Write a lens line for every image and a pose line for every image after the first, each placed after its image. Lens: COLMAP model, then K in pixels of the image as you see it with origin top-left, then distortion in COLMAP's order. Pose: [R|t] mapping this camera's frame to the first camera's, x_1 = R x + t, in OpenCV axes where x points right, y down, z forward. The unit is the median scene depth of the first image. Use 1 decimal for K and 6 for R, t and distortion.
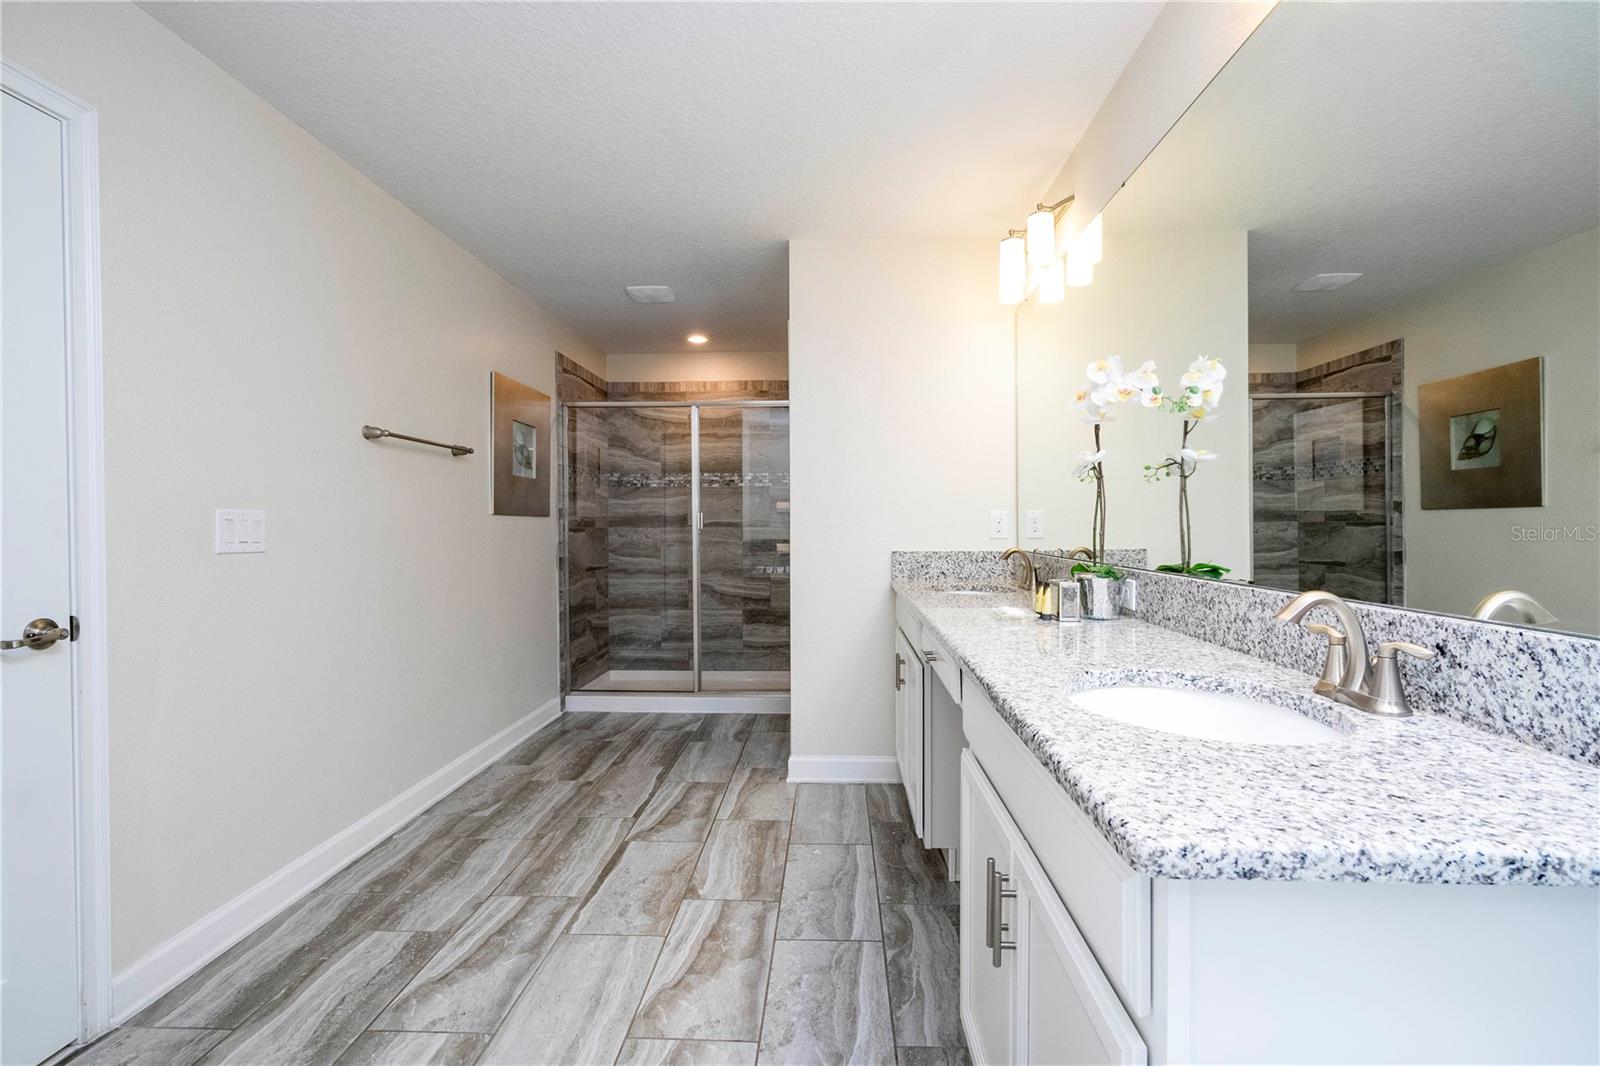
lens RADIAL K [[723.5, 0, 802.3], [0, 723.5, 528.6], [0, 0, 1]] dist [-0.004792, 0.003309]
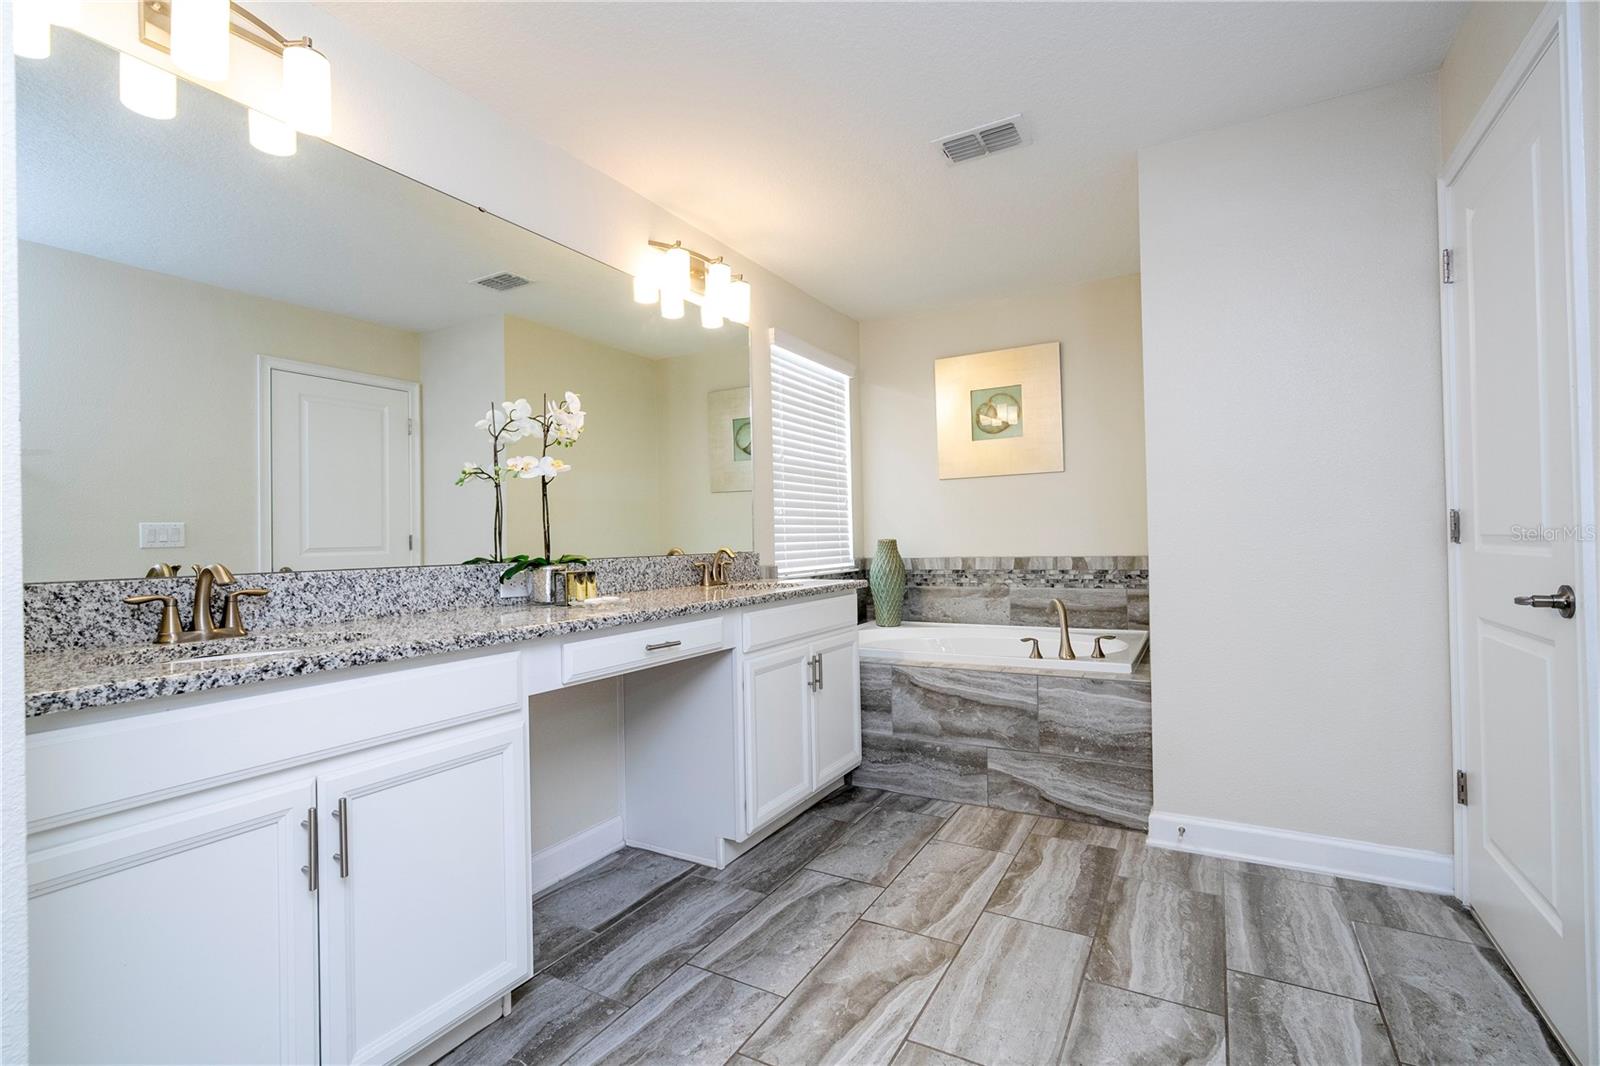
lens RADIAL K [[723.5, 0, 794.5], [0, 723.5, 531.0], [0, 0, 1]] dist [-0.004792, 0.003309]
pose [[-0.884739, 0.024194, 0.465459, -0.623570], [0.024109, 0.999691, -0.006136, 0.029906], [-0.465463, 0.005793, -0.885048, 2.377891]]
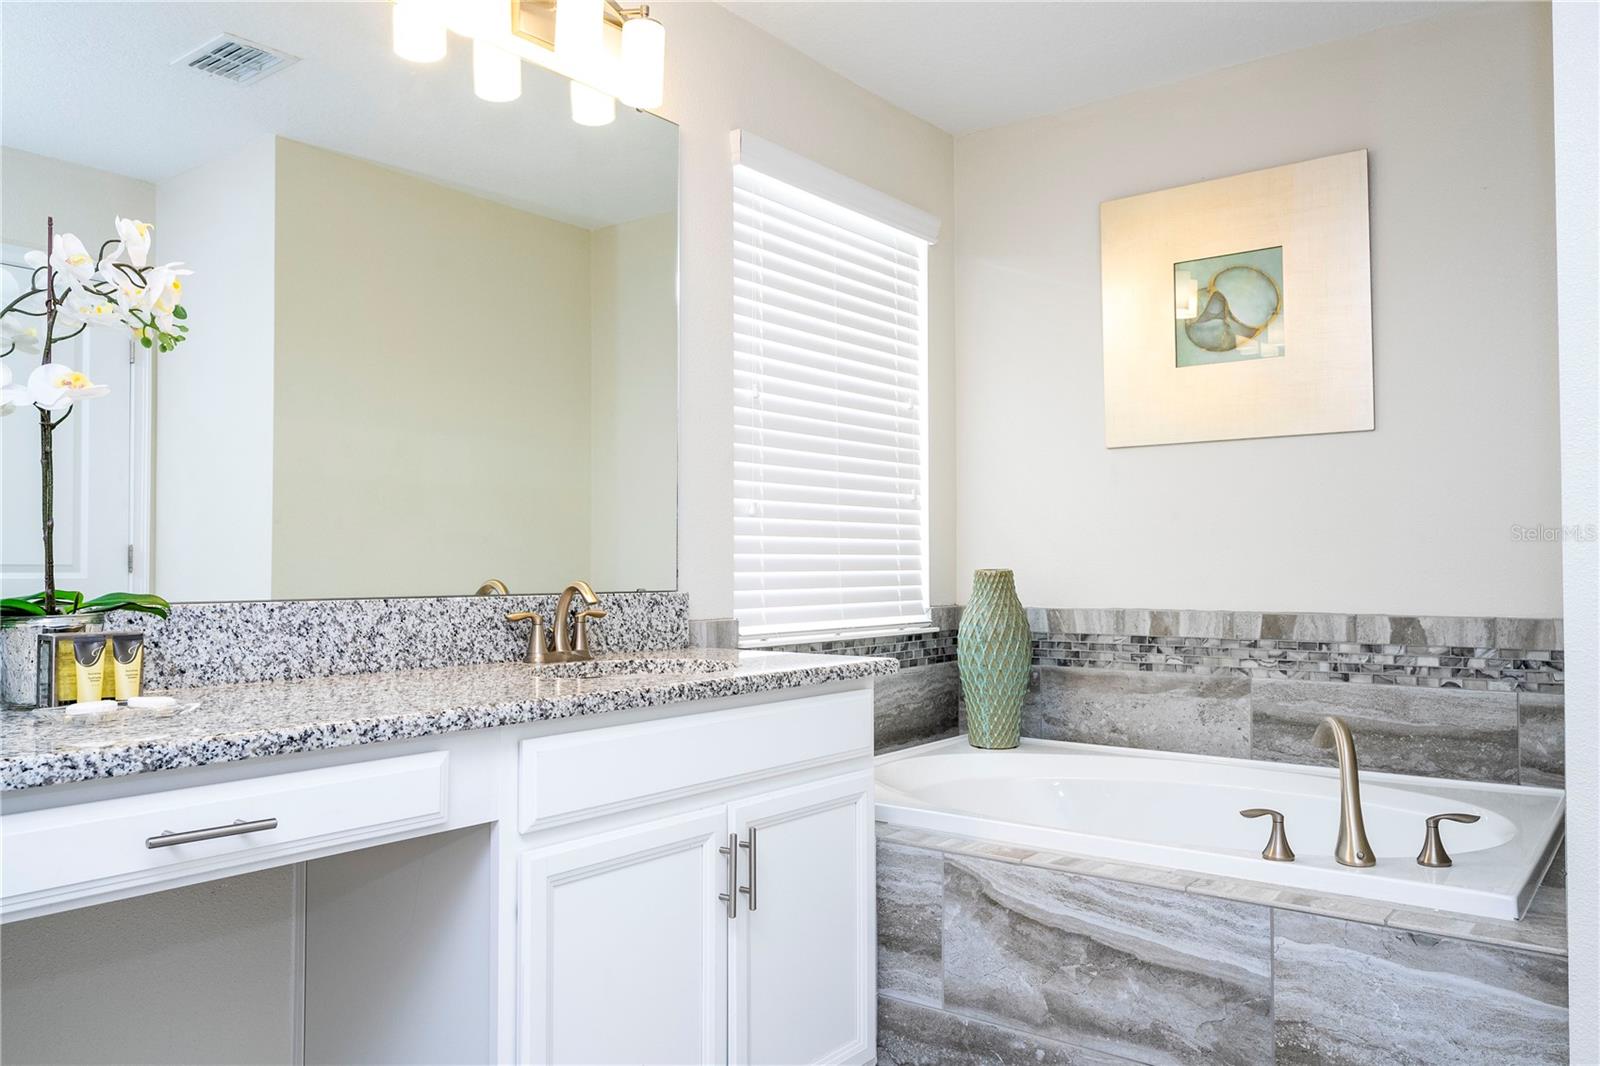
lens RADIAL K [[1167.8, 0, 794.3], [0, 1167.8, 536.3], [0, 0, 1]] dist [0.009773, -0.016425]
pose [[-0.812899, 0.016057, 0.582184, -0.618714], [0.005625, 0.999790, -0.019722, 0.032308], [-0.582378, -0.012757, -0.812818, 1.750157]]
